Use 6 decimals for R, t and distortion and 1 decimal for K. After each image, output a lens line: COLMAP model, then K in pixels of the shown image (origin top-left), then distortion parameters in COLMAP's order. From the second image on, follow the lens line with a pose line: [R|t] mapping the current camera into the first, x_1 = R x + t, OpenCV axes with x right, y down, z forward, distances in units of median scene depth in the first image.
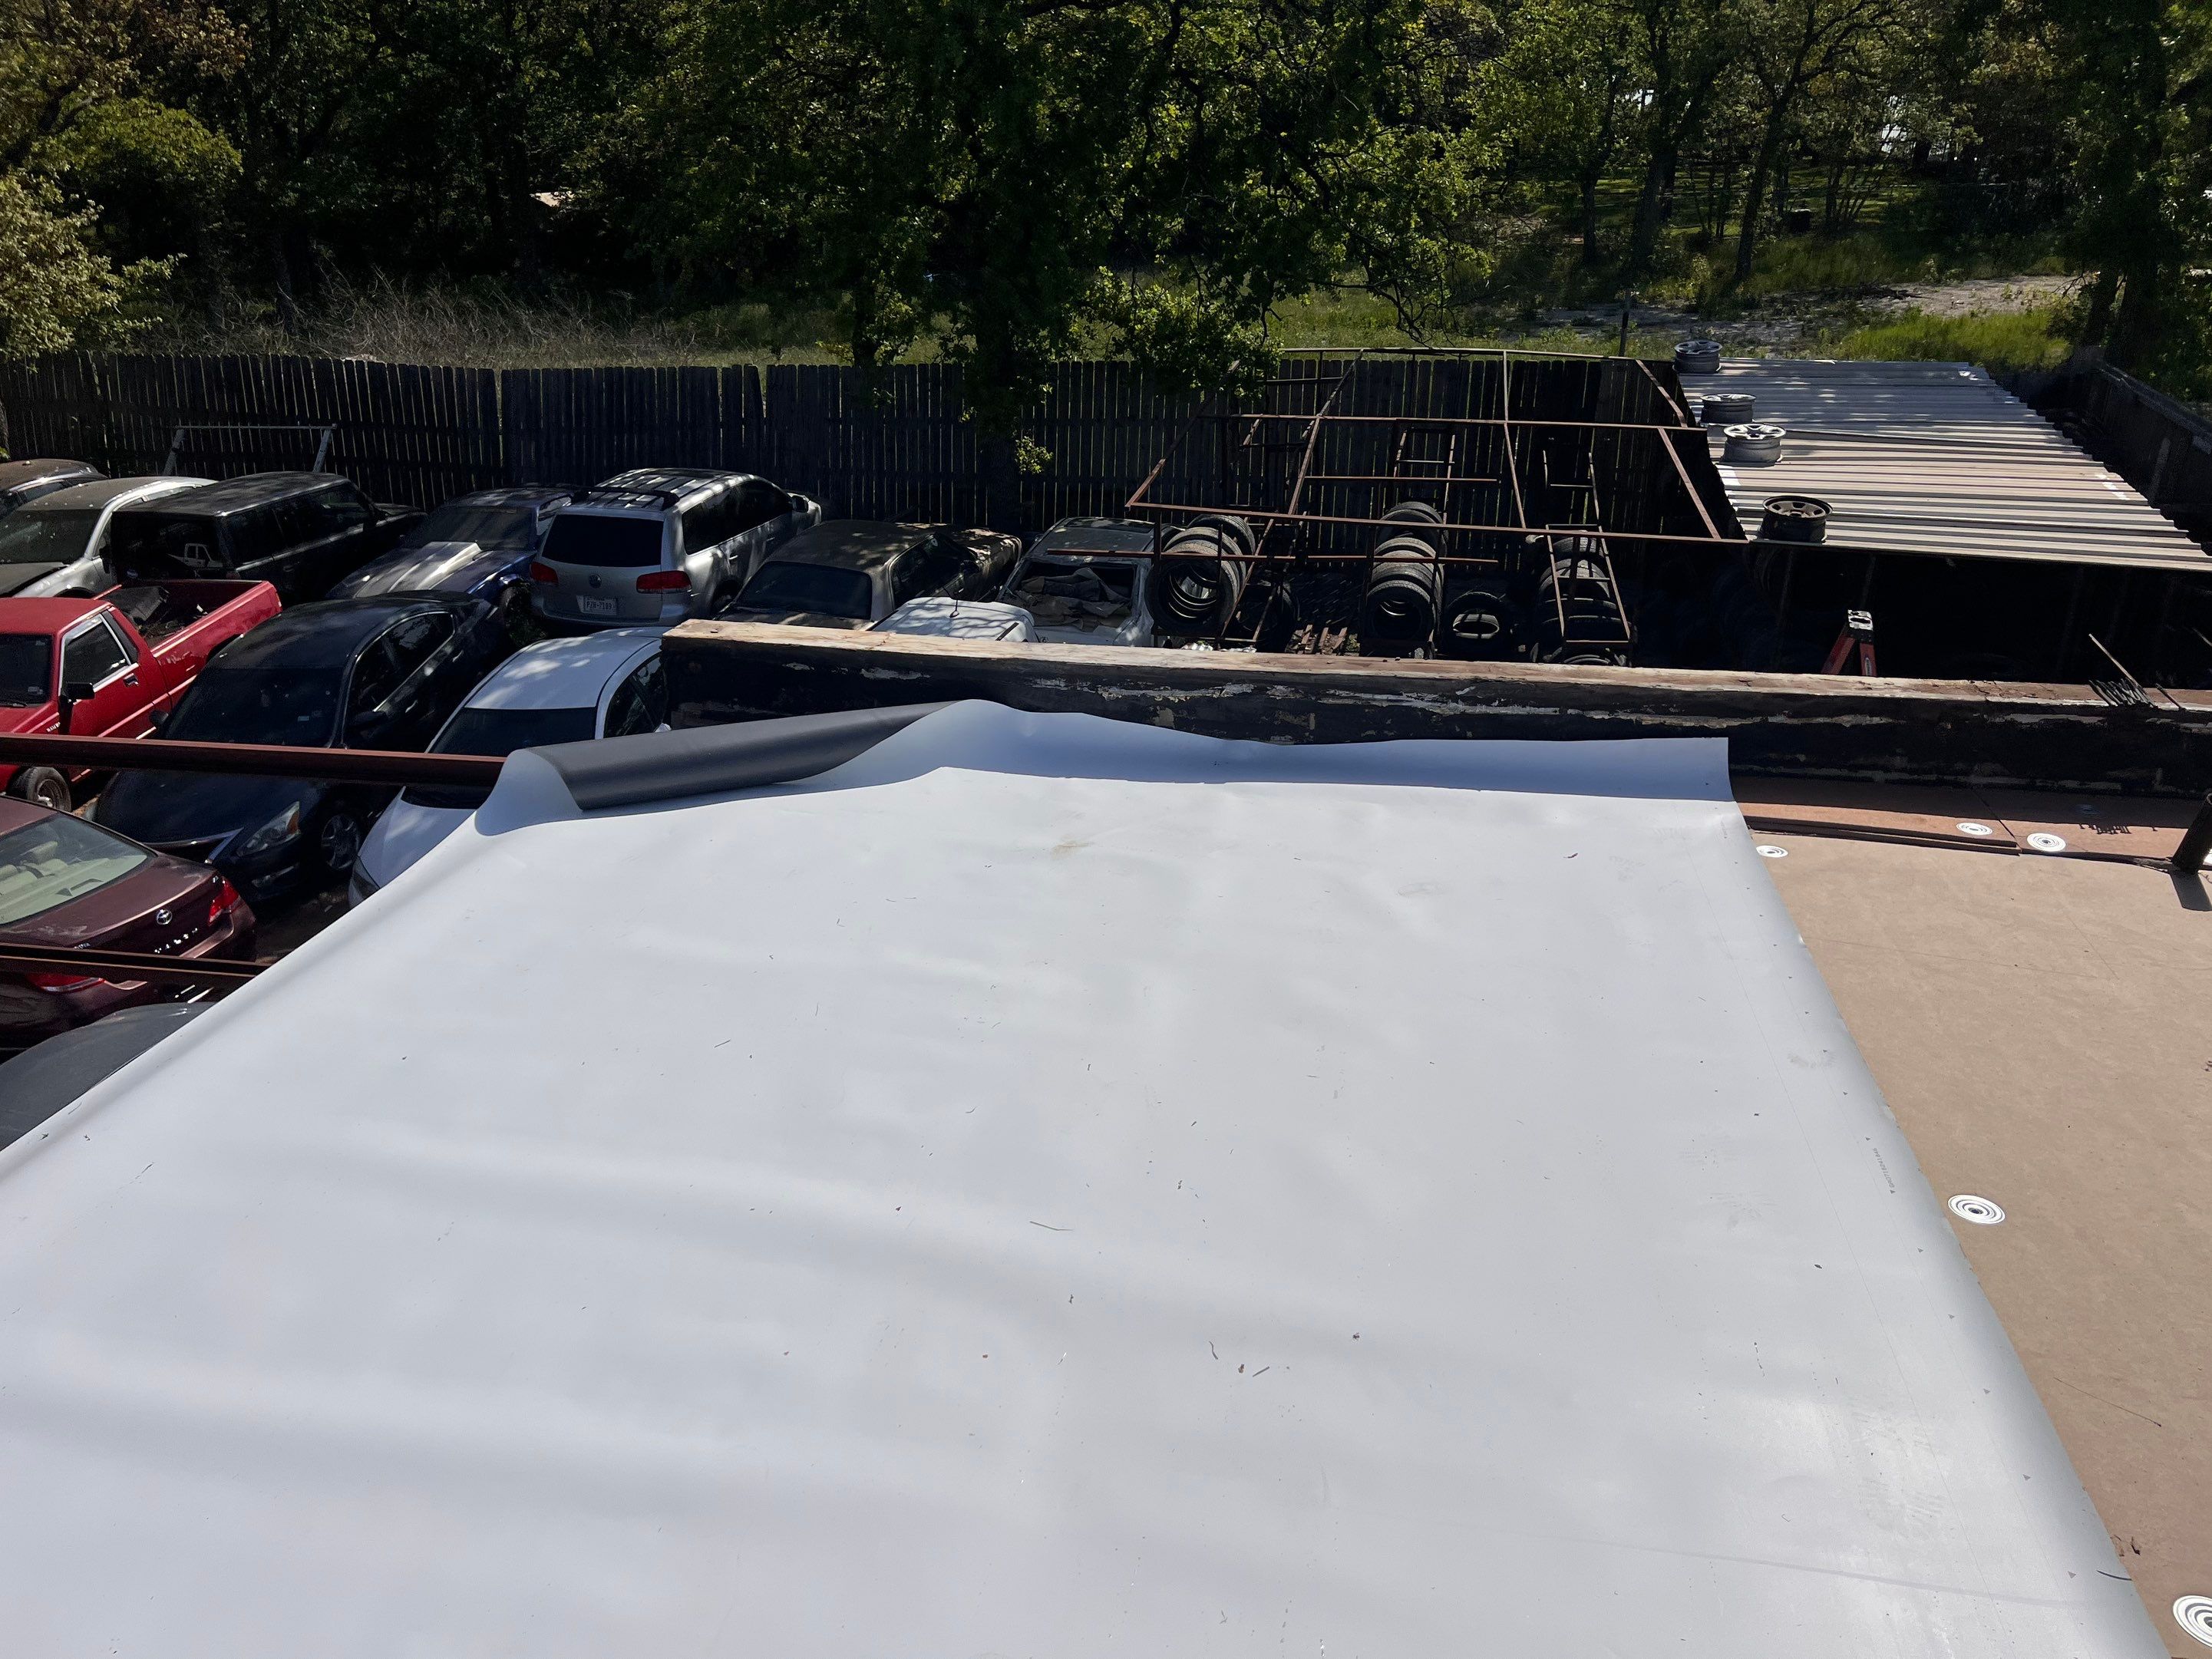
lens RADIAL K [[1636.1, 0, 1101.0], [0, 1636.1, 869.8], [0, 0, 1]] dist [0.038718, -0.052705]
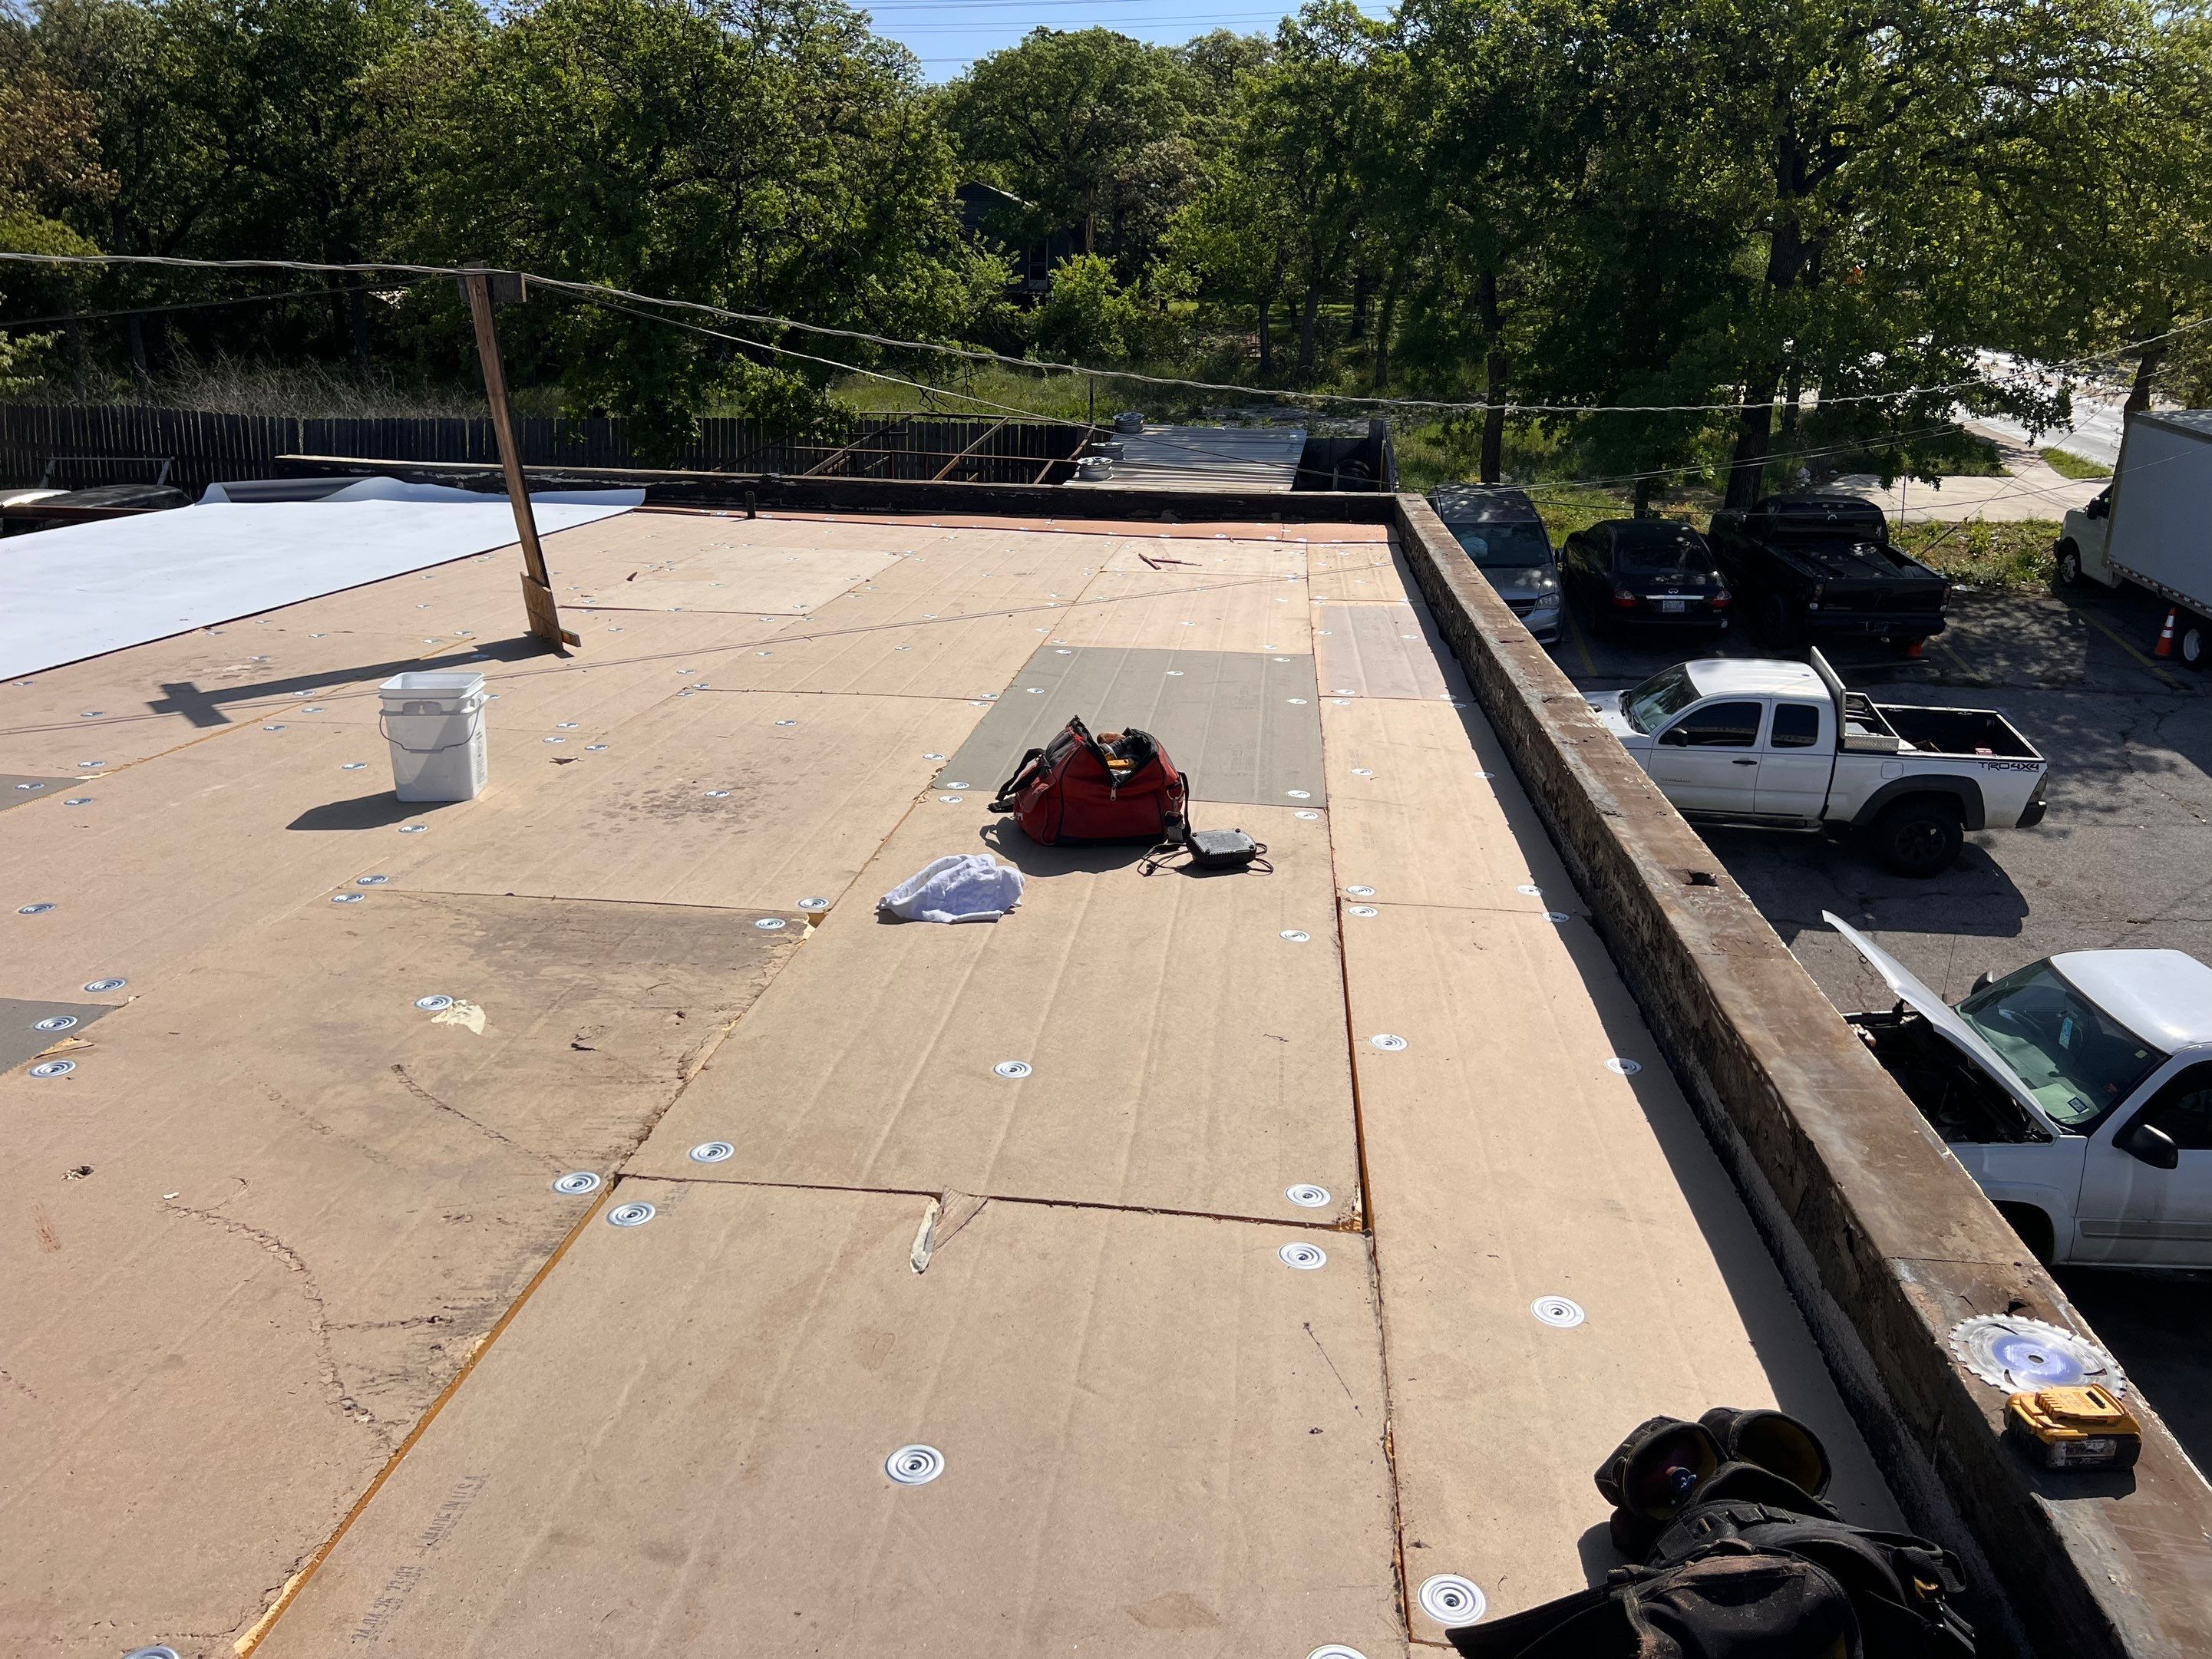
lens RADIAL K [[1636.1, 0, 1105.6], [0, 1636.1, 830.1], [0, 0, 1]] dist [0.038718, -0.052705]
pose [[0.996893, -0.001407, 0.078751, 0.130580], [0.007833, 0.996655, -0.081349, 0.103995], [-0.078373, 0.081713, 0.993570, -0.258918]]
